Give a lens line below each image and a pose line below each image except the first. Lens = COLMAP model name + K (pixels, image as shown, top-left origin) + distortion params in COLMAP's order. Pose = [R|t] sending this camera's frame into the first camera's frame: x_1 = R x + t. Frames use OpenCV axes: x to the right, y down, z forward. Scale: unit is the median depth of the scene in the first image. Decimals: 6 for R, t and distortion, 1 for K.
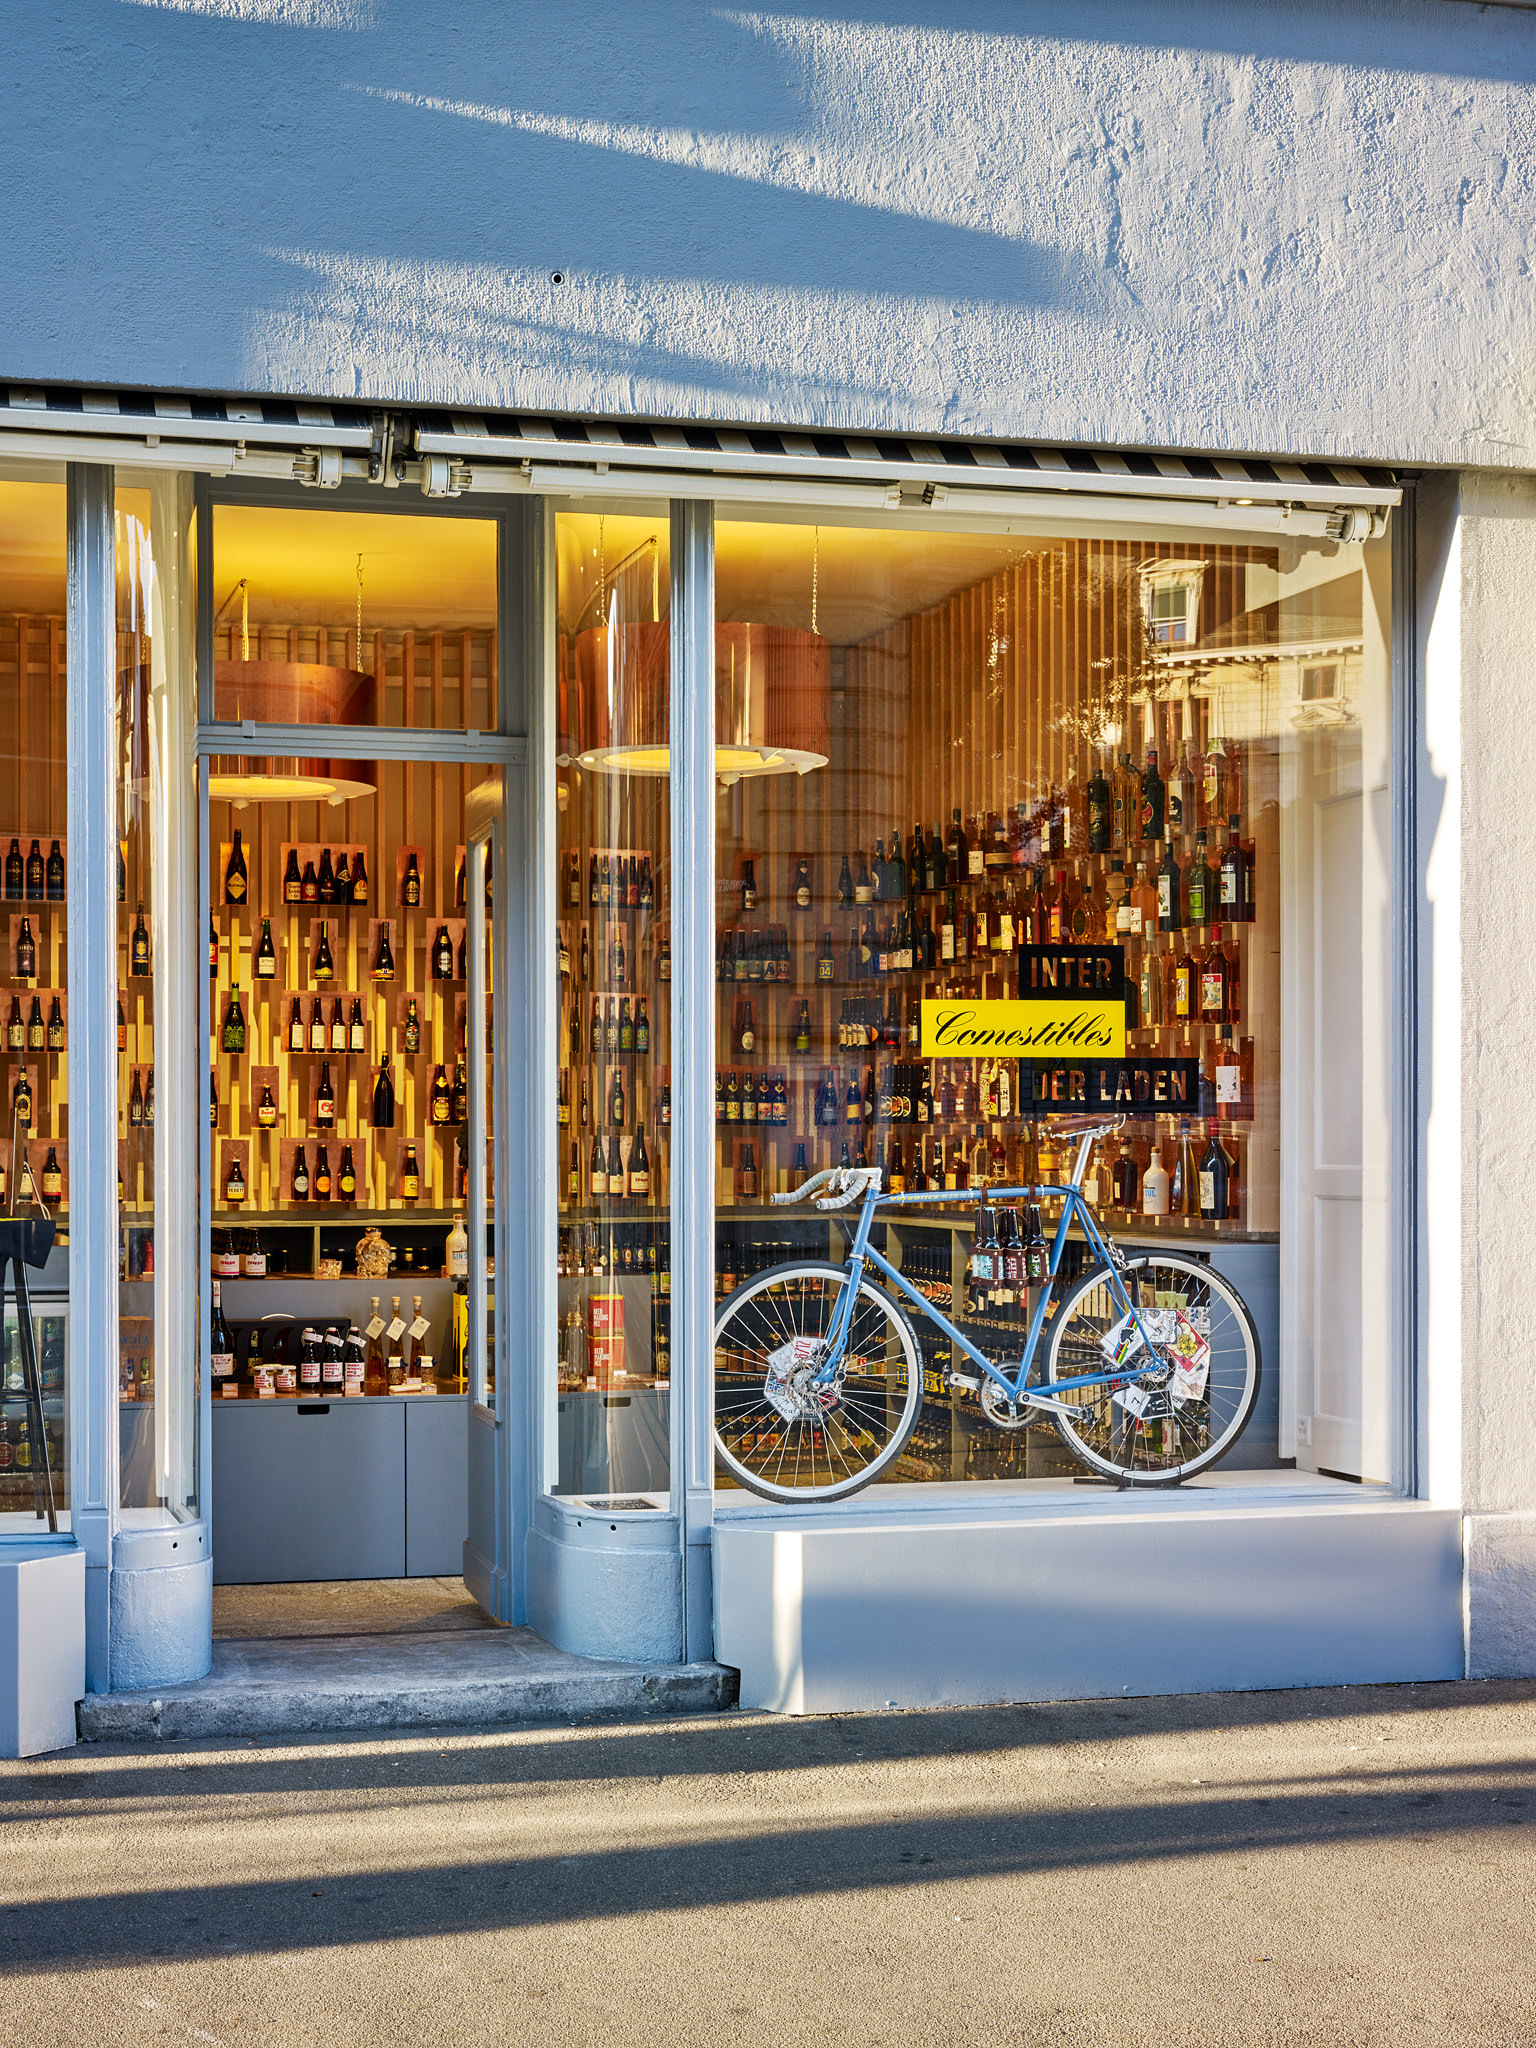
lens RADIAL K [[3122.2, 0, 742.0], [0, 3122.2, 1049.4], [0, 0, 1]] dist [0.001003, 0.000000]
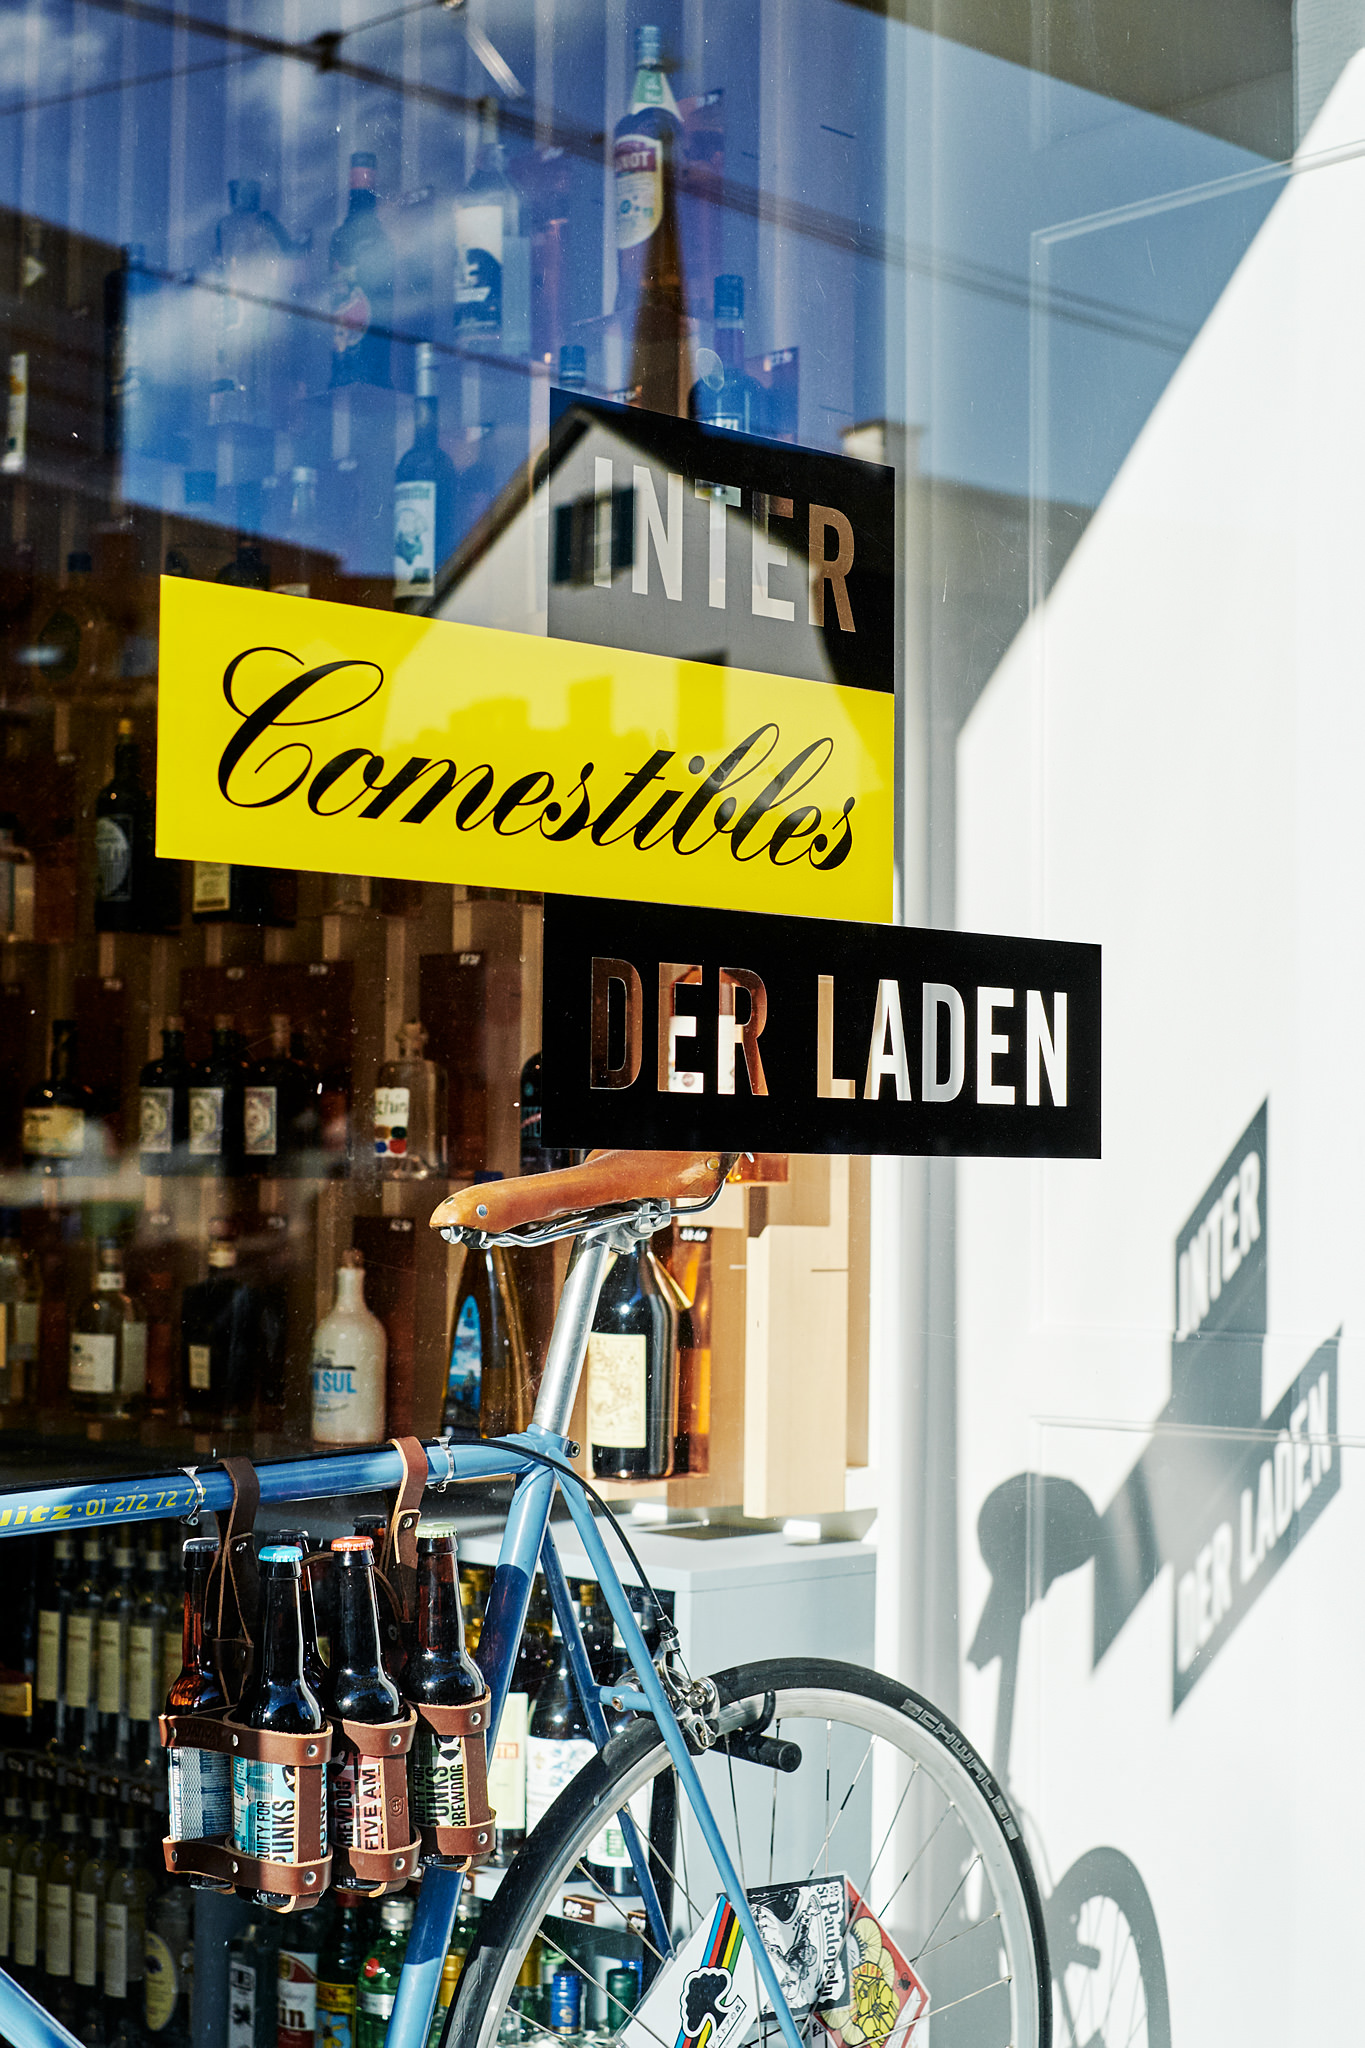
lens RADIAL K [[3152.7, 0, 686.8], [0, 3152.7, 1023.6], [0, 0, 1]] dist [-0.041791, 0.000000]
pose [[0.874958, 0.037968, 0.482708, -0.008969], [-0.027098, 0.999198, -0.029474, 0.017286], [-0.483440, 0.012708, 0.875285, 0.768790]]
